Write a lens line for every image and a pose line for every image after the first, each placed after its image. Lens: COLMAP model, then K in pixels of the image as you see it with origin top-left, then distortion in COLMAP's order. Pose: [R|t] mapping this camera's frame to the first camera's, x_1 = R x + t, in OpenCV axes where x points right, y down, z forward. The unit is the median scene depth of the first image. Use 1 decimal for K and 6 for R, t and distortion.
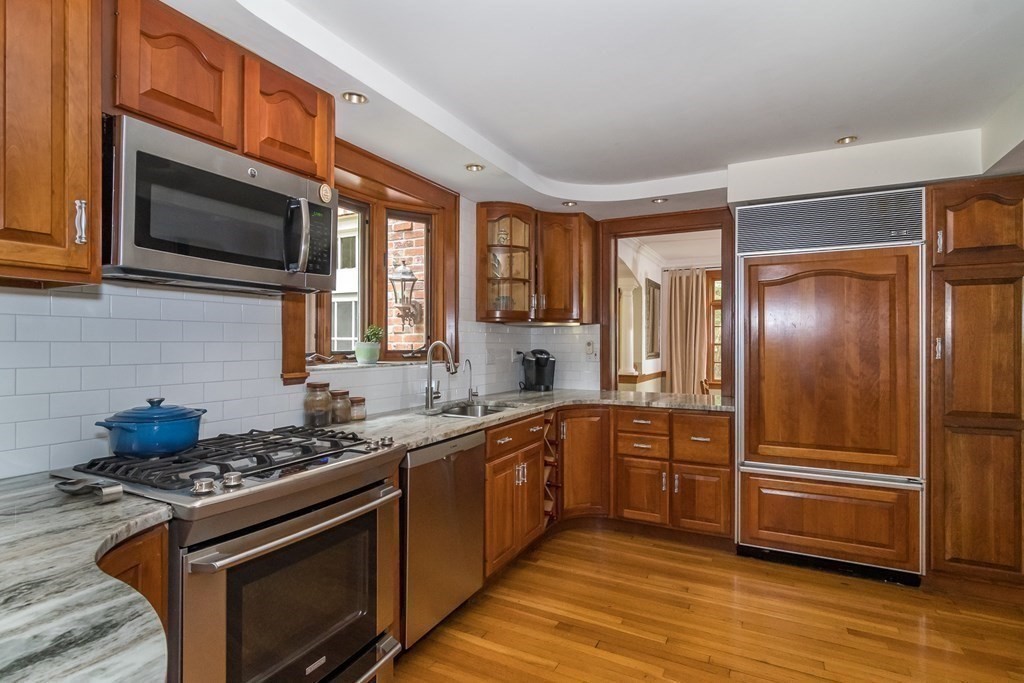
lens RADIAL K [[498.4, 0, 512.0], [0, 498.4, 341.5], [0, 0, 1]] dist [0.000279, 0.000096]
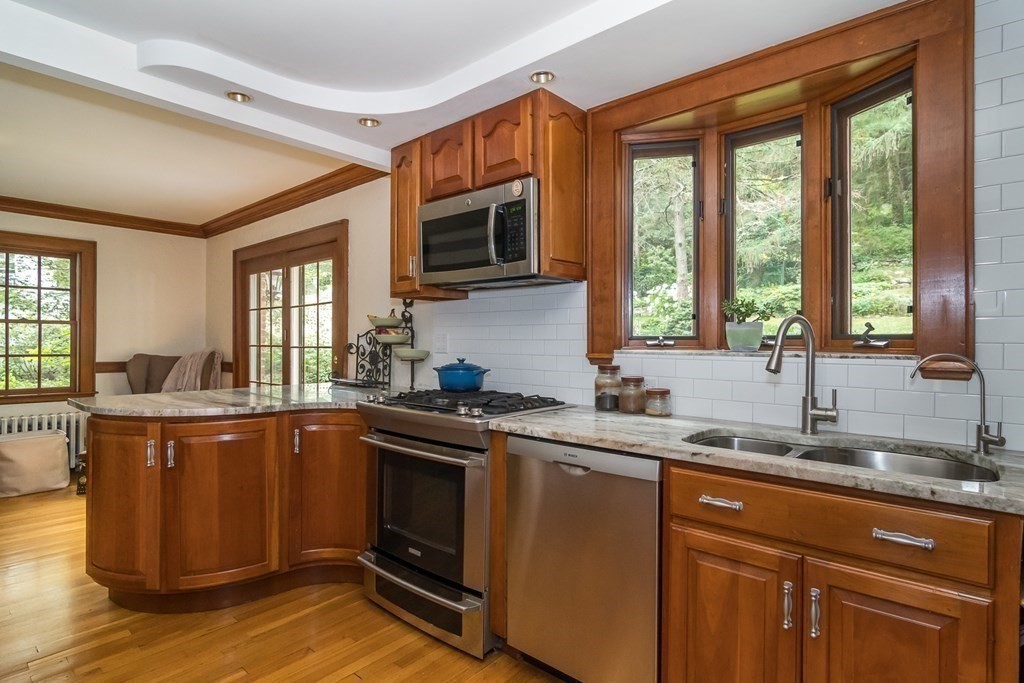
lens RADIAL K [[527.6, 0, 512.0], [0, 527.6, 341.5], [0, 0, 1]] dist [0.002078, 0.000308]
pose [[-0.238785, -0.006076, -0.971053, 0.675375], [-0.005762, 0.999972, -0.004840, 0.045421], [0.971055, 0.004439, -0.238814, 1.112835]]
